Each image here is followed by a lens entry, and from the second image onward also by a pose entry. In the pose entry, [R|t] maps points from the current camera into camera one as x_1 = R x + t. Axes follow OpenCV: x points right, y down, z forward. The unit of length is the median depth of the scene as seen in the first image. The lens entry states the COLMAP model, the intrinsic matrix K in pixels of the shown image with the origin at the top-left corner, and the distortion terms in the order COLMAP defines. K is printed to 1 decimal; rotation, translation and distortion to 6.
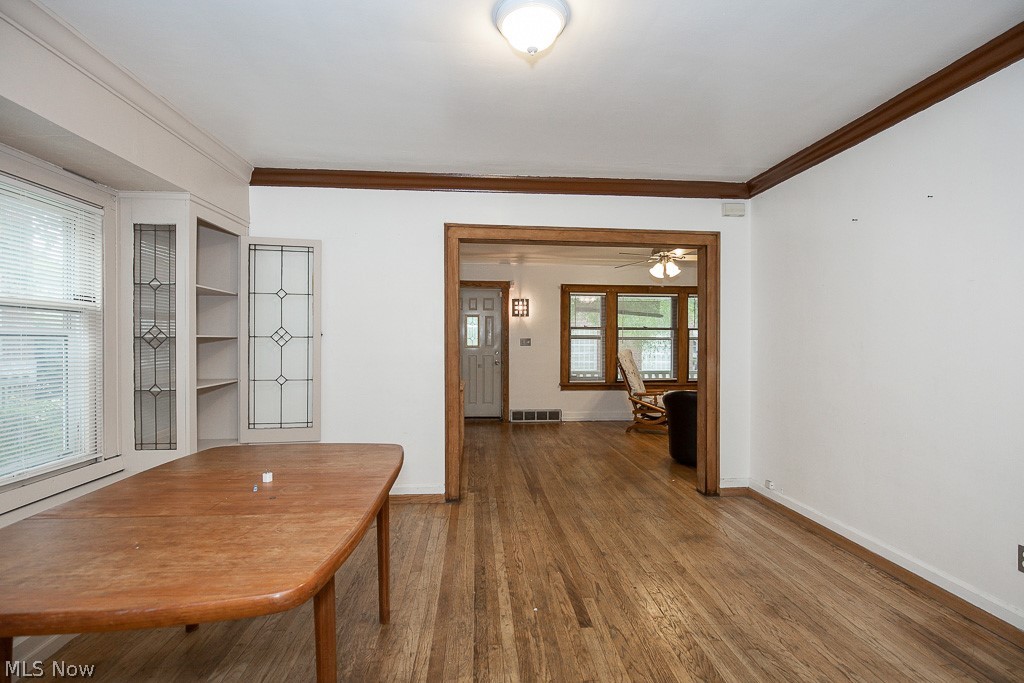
lens RADIAL K [[473.5, 0, 515.5], [0, 473.5, 351.0], [0, 0, 1]] dist [-0.018171, 0.000227]
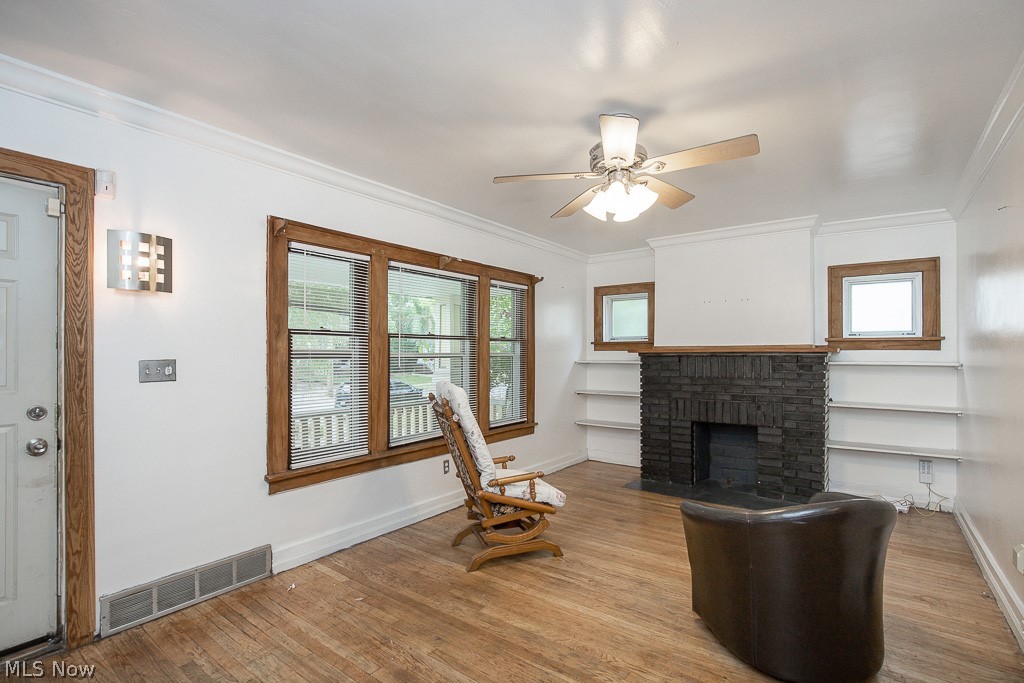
lens RADIAL K [[473.5, 0, 515.5], [0, 473.5, 351.0], [0, 0, 1]] dist [-0.018171, 0.000227]
pose [[0.657359, 0.000670, 0.753578, -0.059400], [0.015749, 0.999769, -0.014627, -0.023485], [-0.753413, 0.021483, 0.657196, 0.601257]]
